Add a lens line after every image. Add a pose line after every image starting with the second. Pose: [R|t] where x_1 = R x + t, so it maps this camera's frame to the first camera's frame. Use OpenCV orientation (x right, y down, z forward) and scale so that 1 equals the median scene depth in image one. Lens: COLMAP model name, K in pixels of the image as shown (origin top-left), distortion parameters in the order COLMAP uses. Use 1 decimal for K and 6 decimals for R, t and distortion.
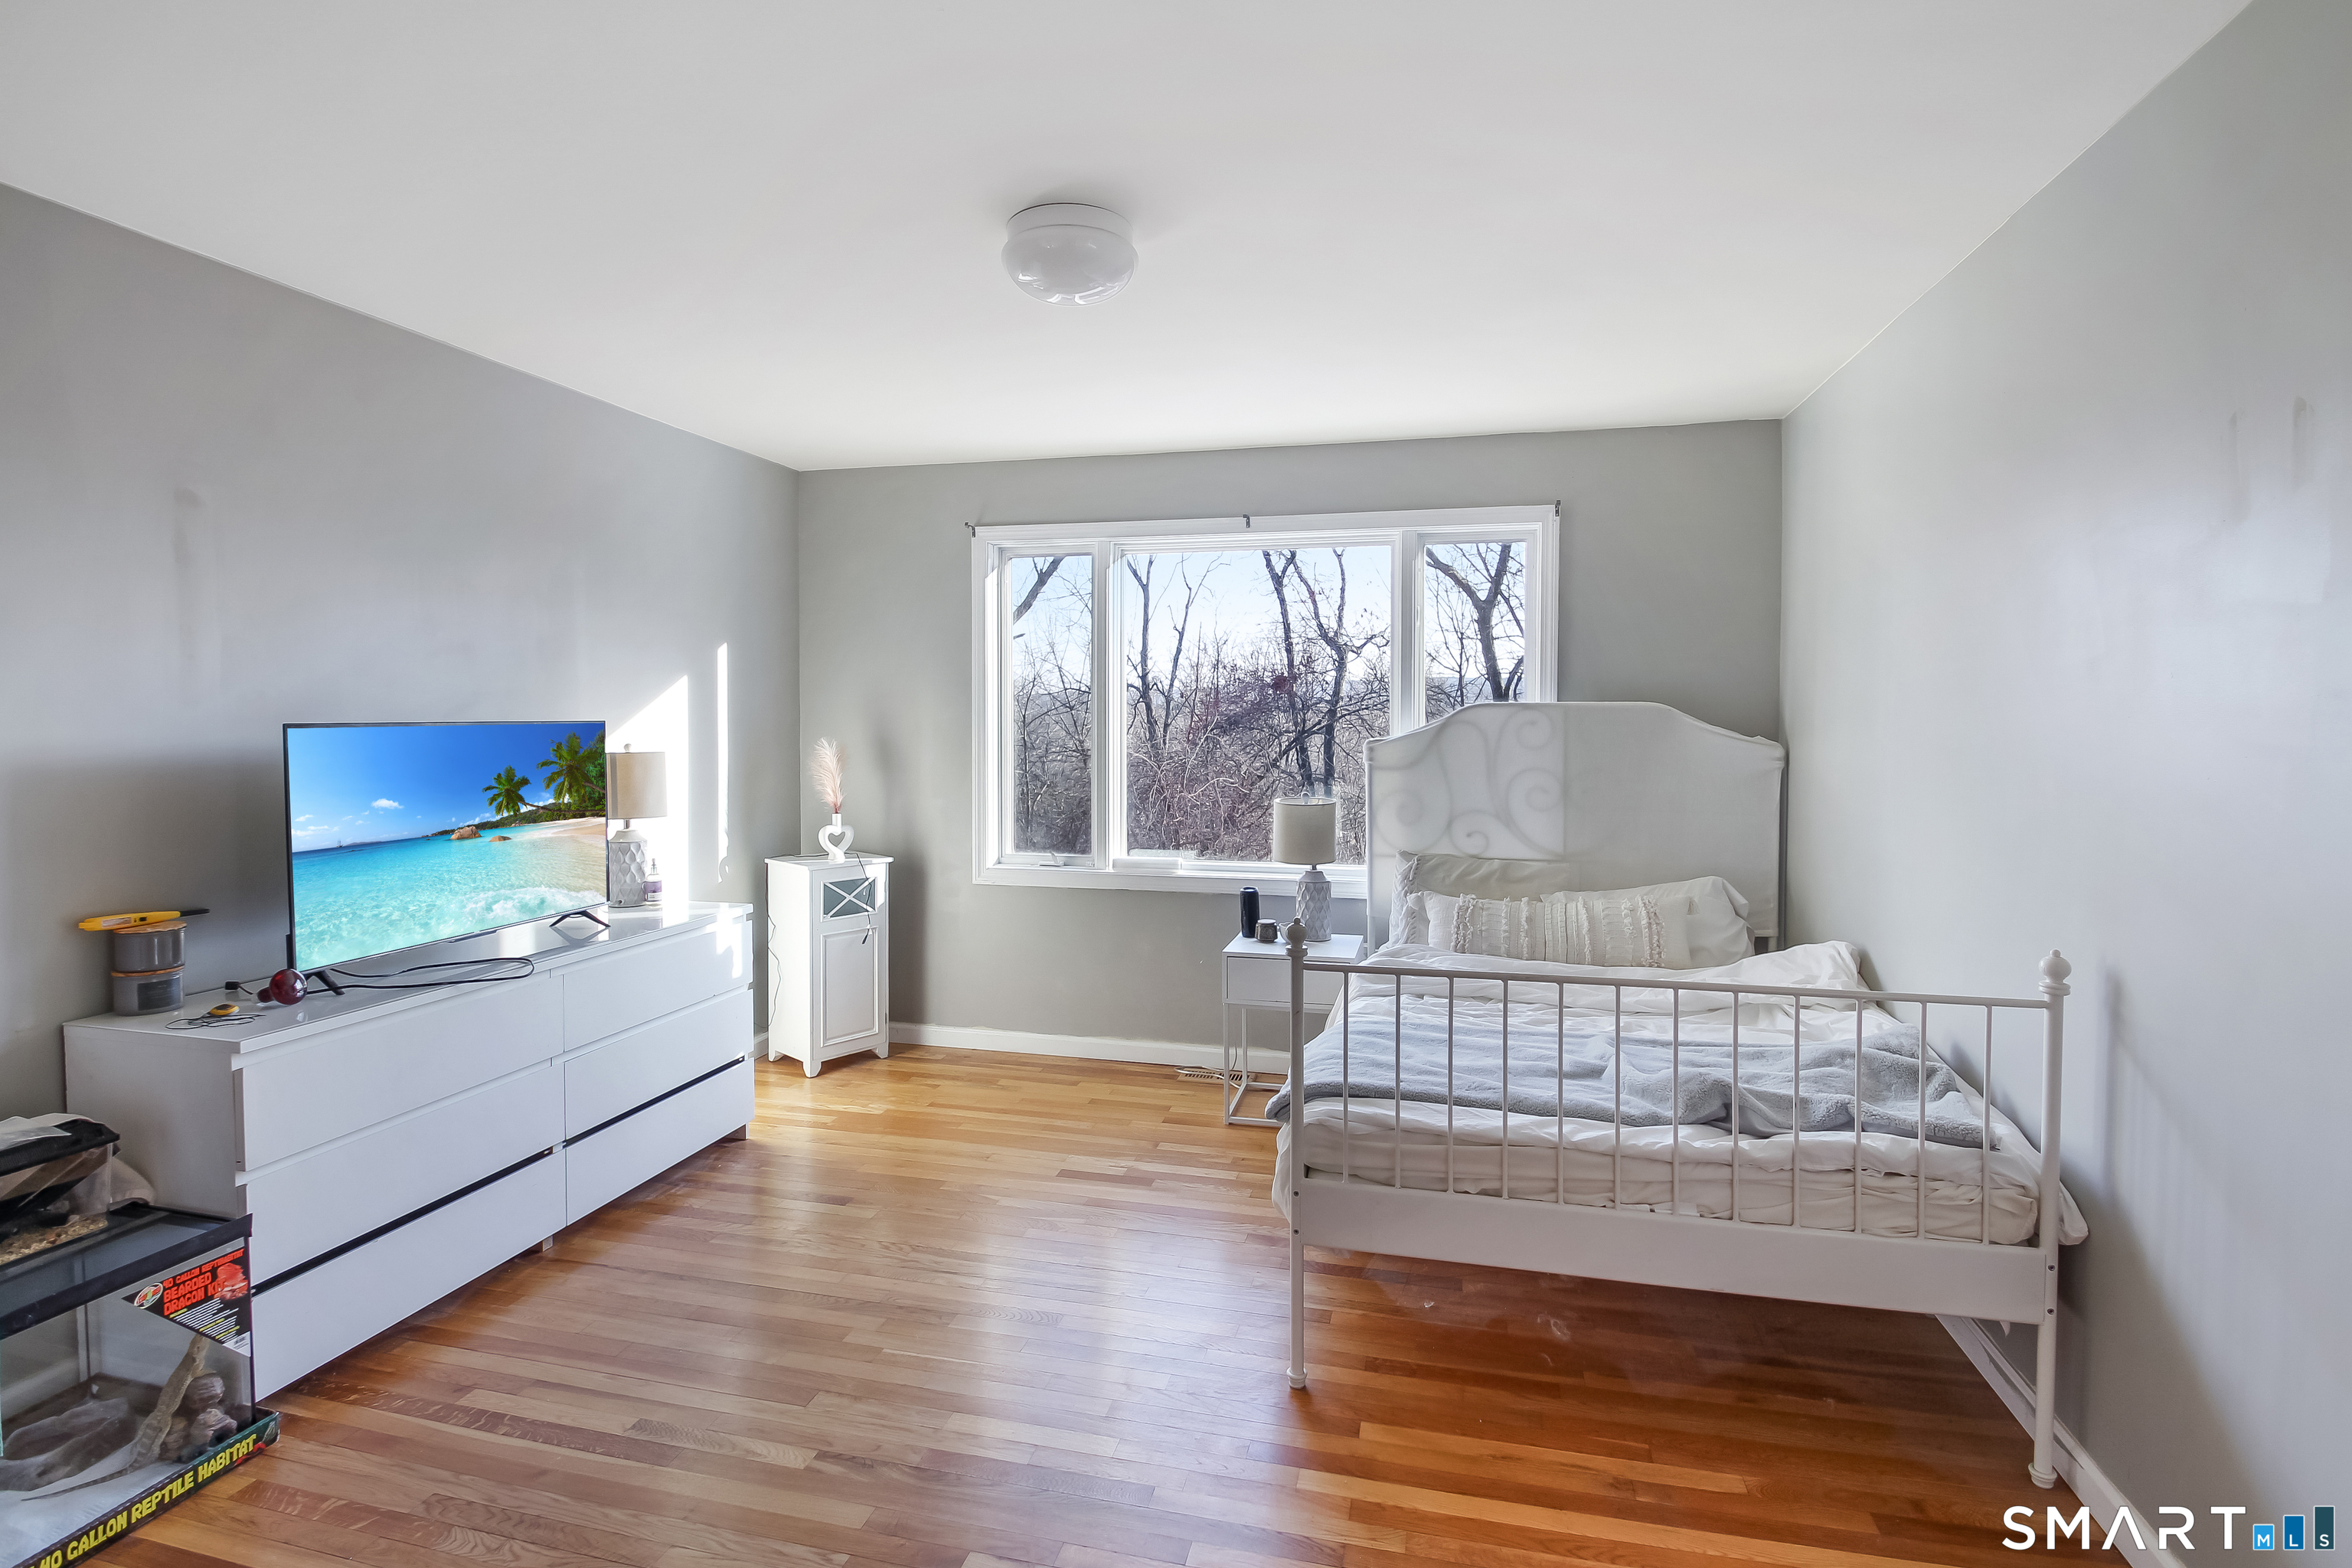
lens RADIAL K [[1119.1, 0, 1182.8], [0, 1119.1, 742.4], [0, 0, 1]] dist [0.003038, -0.000102]
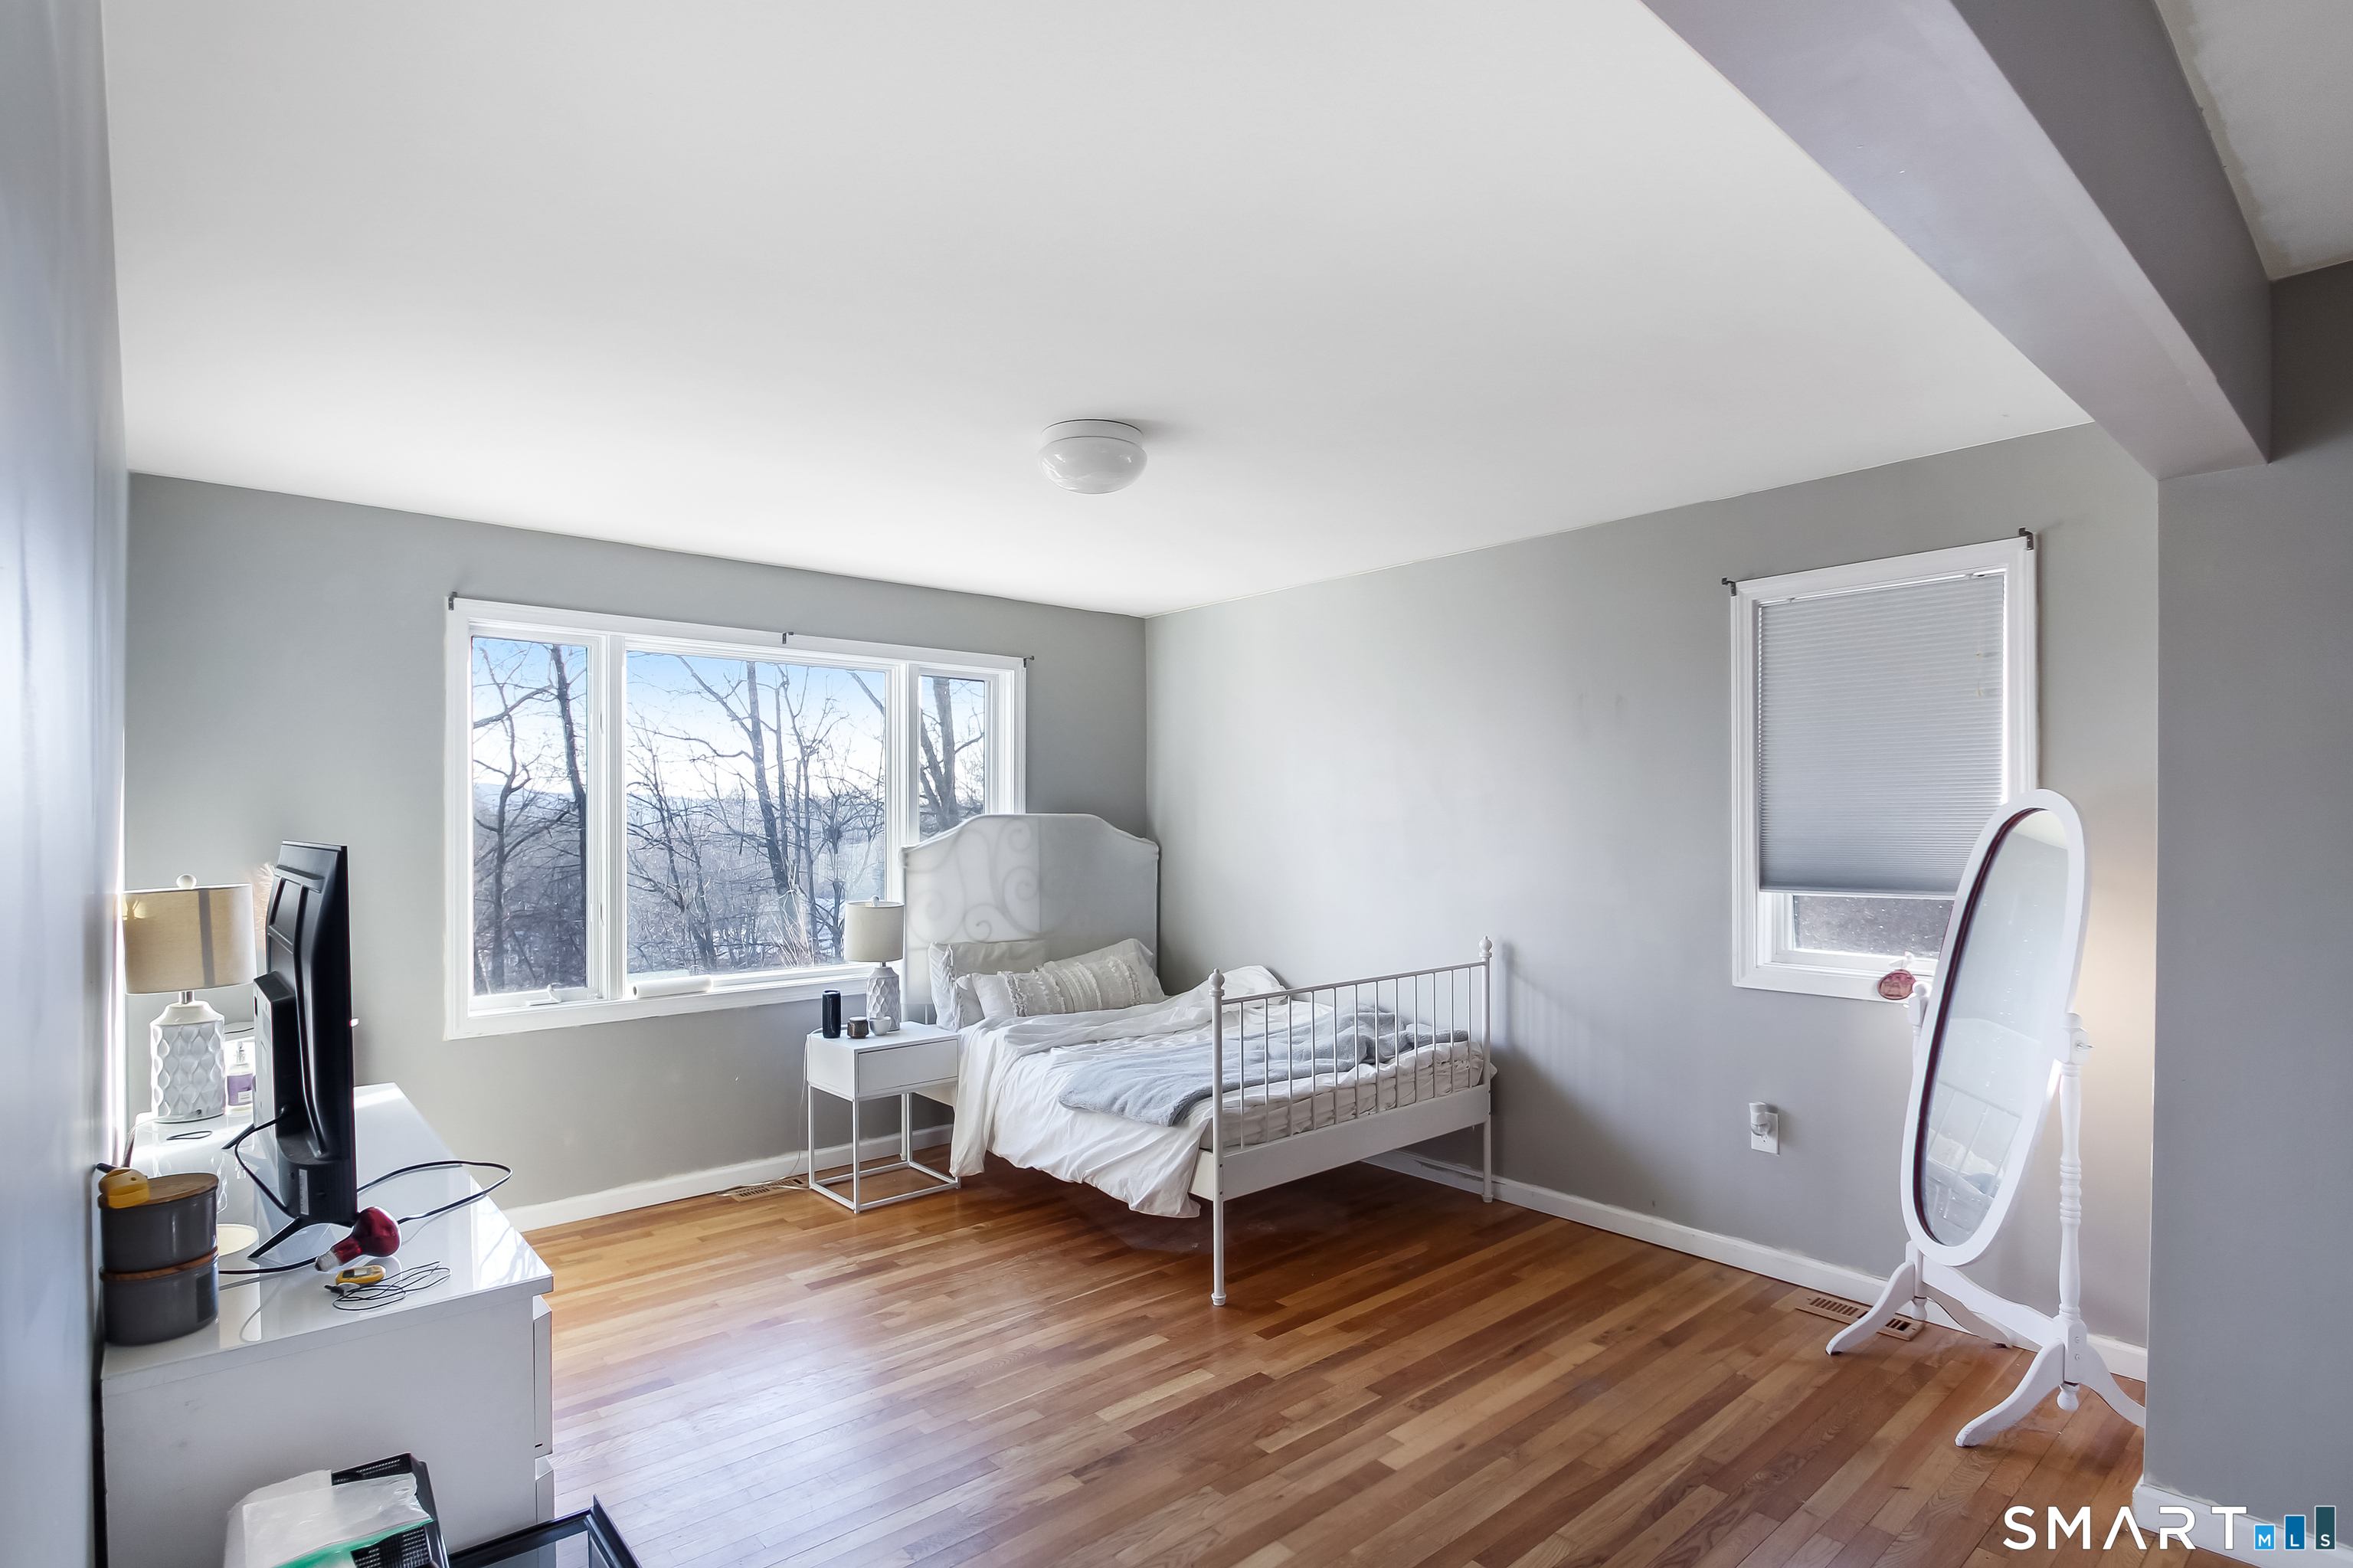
lens RADIAL K [[1134.1, 0, 1176.9], [0, 1134.1, 820.6], [0, 0, 1]] dist [0.001477, 0.000038]
pose [[0.587199, -0.002572, 0.809439, -0.725187], [0.024257, 0.999602, -0.014421, -0.006888], [-0.809079, 0.028102, 0.587027, 0.132502]]
